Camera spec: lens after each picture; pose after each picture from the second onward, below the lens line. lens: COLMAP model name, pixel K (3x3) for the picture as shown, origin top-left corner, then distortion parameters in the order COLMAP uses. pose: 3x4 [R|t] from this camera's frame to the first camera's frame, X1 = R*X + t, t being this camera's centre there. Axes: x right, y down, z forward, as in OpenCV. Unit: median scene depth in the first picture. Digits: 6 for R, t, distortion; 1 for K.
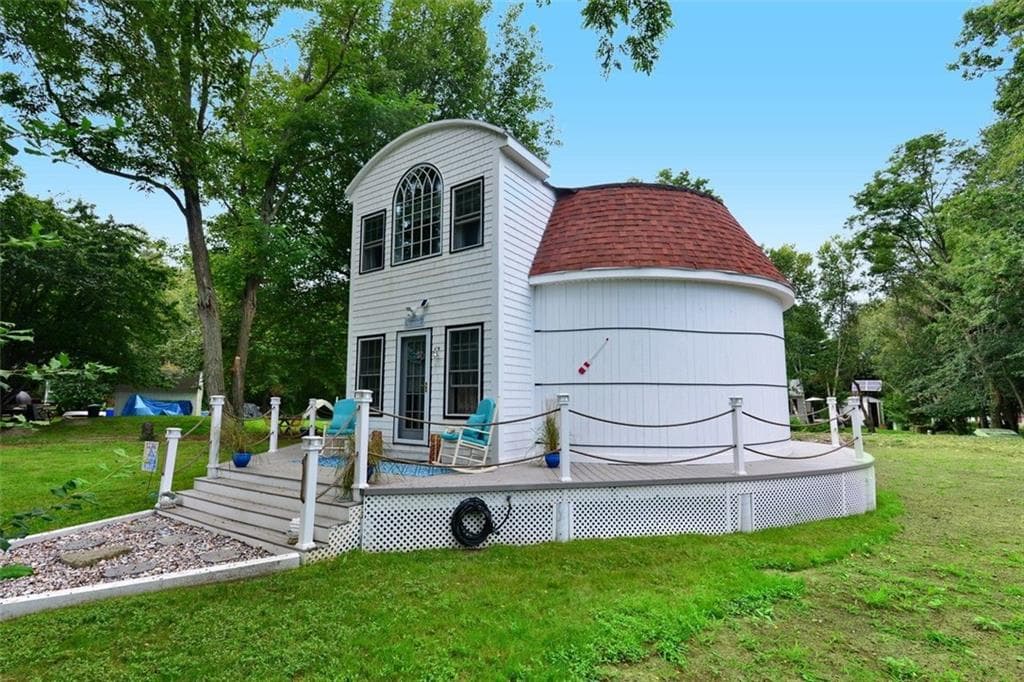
lens RADIAL K [[471.3, 0, 506.4], [0, 471.3, 347.6], [0, 0, 1]] dist [-0.022804, 0.003855]
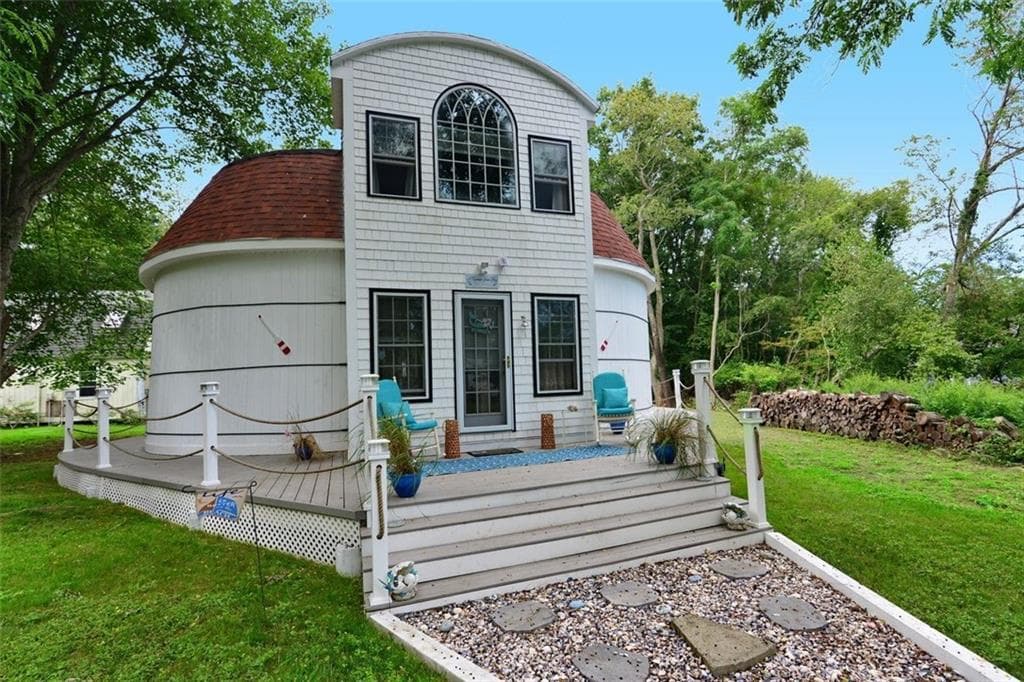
lens RADIAL K [[471.3, 0, 513.9], [0, 471.3, 350.4], [0, 0, 1]] dist [-0.022804, 0.003855]
pose [[0.586161, 0.028482, 0.809694, -0.878431], [-0.053193, 0.998579, 0.003381, 0.062347], [-0.808447, -0.045052, 0.586843, 0.515241]]
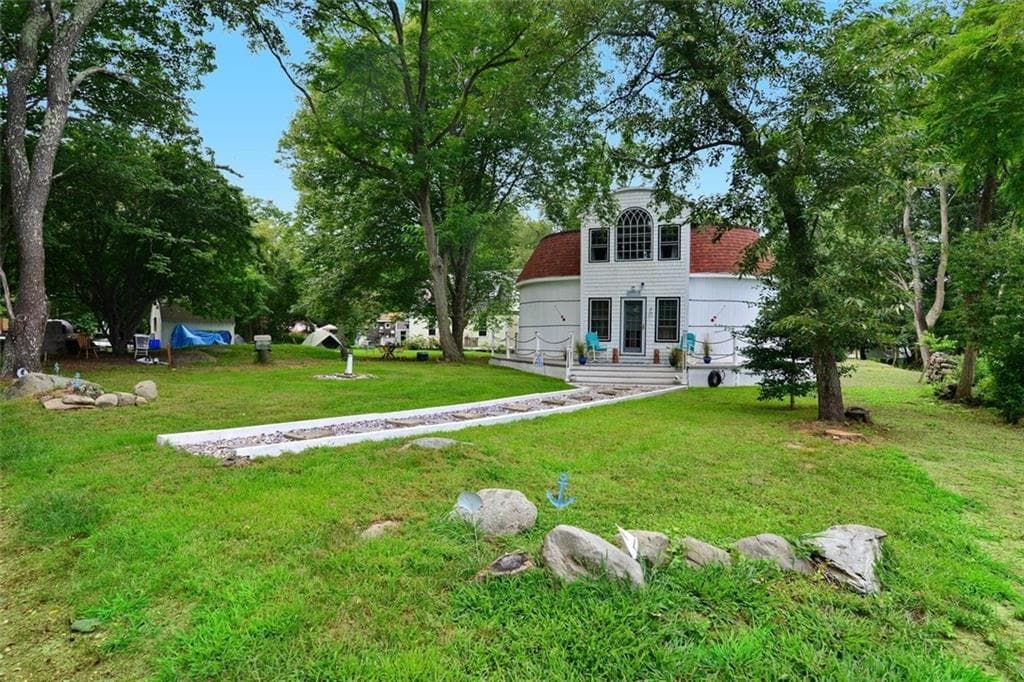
lens RADIAL K [[558.9, 0, 509.9], [0, 558.9, 347.5], [0, 0, 1]] dist [-0.013610, 0.002003]
pose [[0.956480, 0.001942, 0.291790, -1.462934], [-0.040158, 0.991339, 0.125039, -0.107491], [-0.289020, -0.131315, 0.948274, -1.151128]]
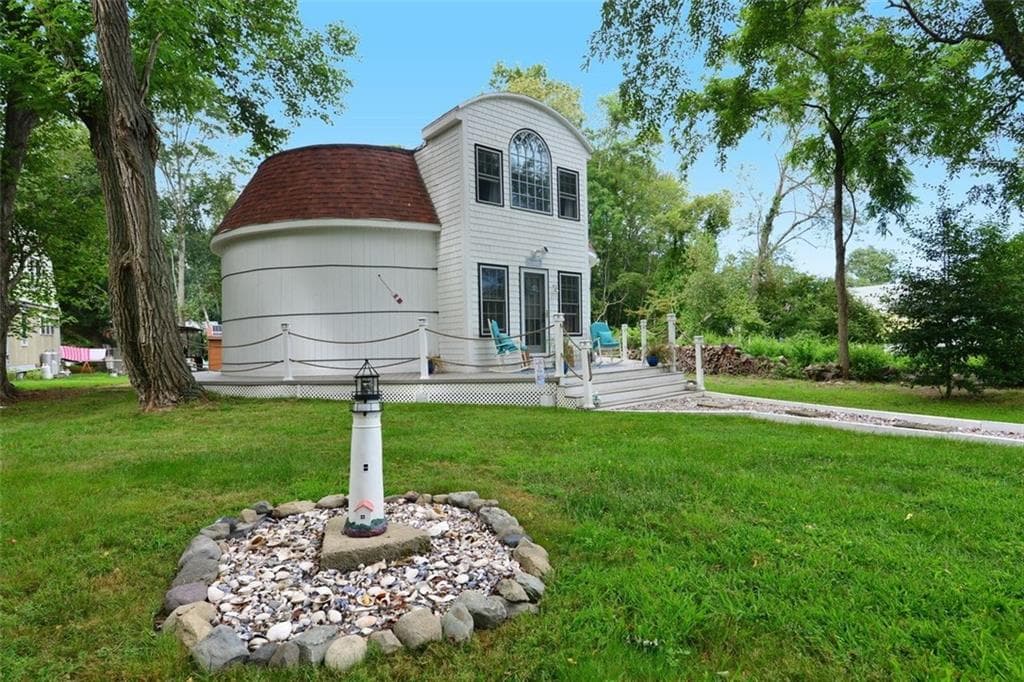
lens RADIAL K [[524.0, 0, 513.2], [0, 524.0, 348.1], [0, 0, 1]] dist [-0.017248, 0.002099]
pose [[0.269998, -0.016665, 0.962717, -1.691703], [-0.081772, 0.995841, 0.040171, 0.134535], [-0.959382, -0.089570, 0.267512, 0.708844]]
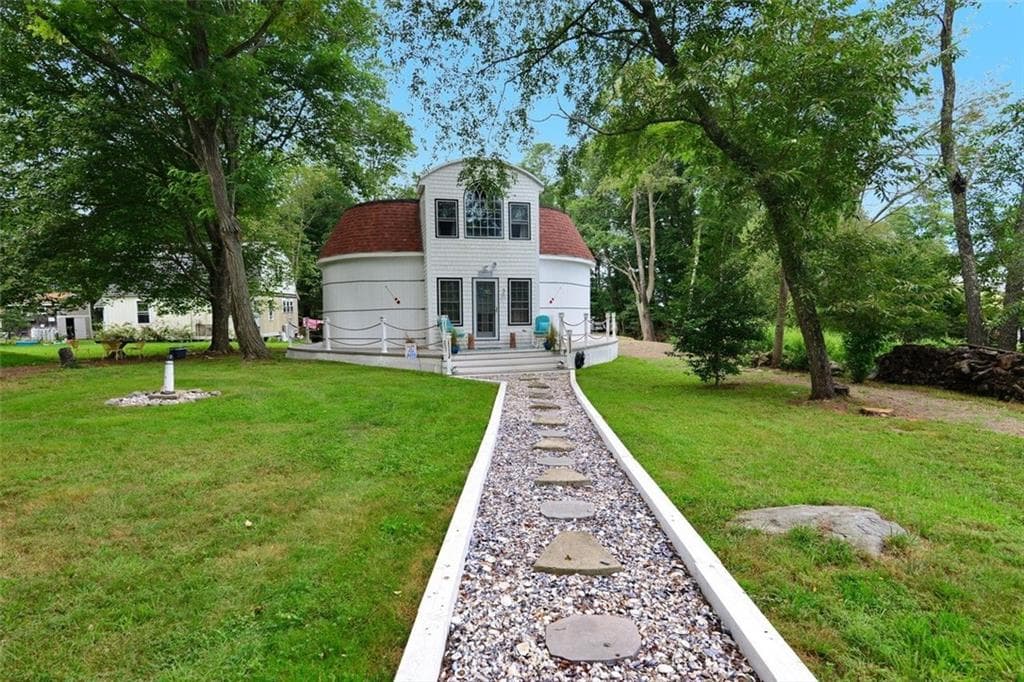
lens RADIAL K [[524.0, 0, 512.7], [0, 524.0, 347.6], [0, 0, 1]] dist [-0.017248, 0.002099]
pose [[0.645287, -0.055060, 0.761953, -1.808613], [-0.070748, 0.988806, 0.131369, -0.047540], [-0.760657, -0.138678, 0.634169, -0.425480]]
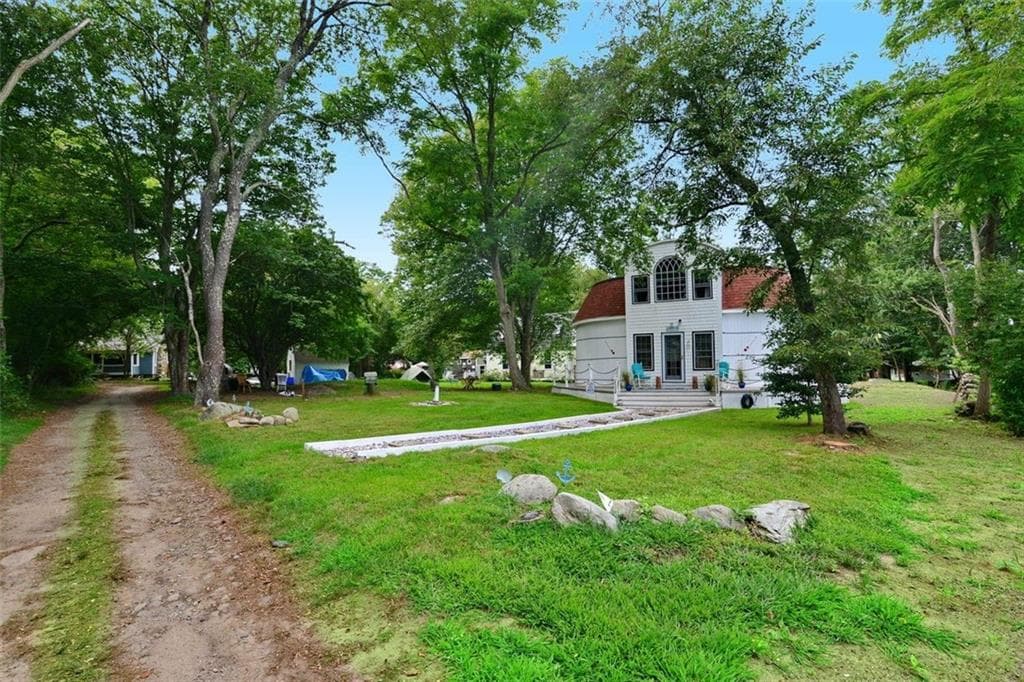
lens RADIAL K [[471.3, 0, 499.7], [0, 471.3, 350.4], [0, 0, 1]] dist [-0.022804, 0.003855]
pose [[0.989147, -0.009365, 0.146629, -1.459376], [-0.000753, 0.997630, 0.068801, -0.113977], [-0.146926, -0.068164, 0.986796, -1.207580]]
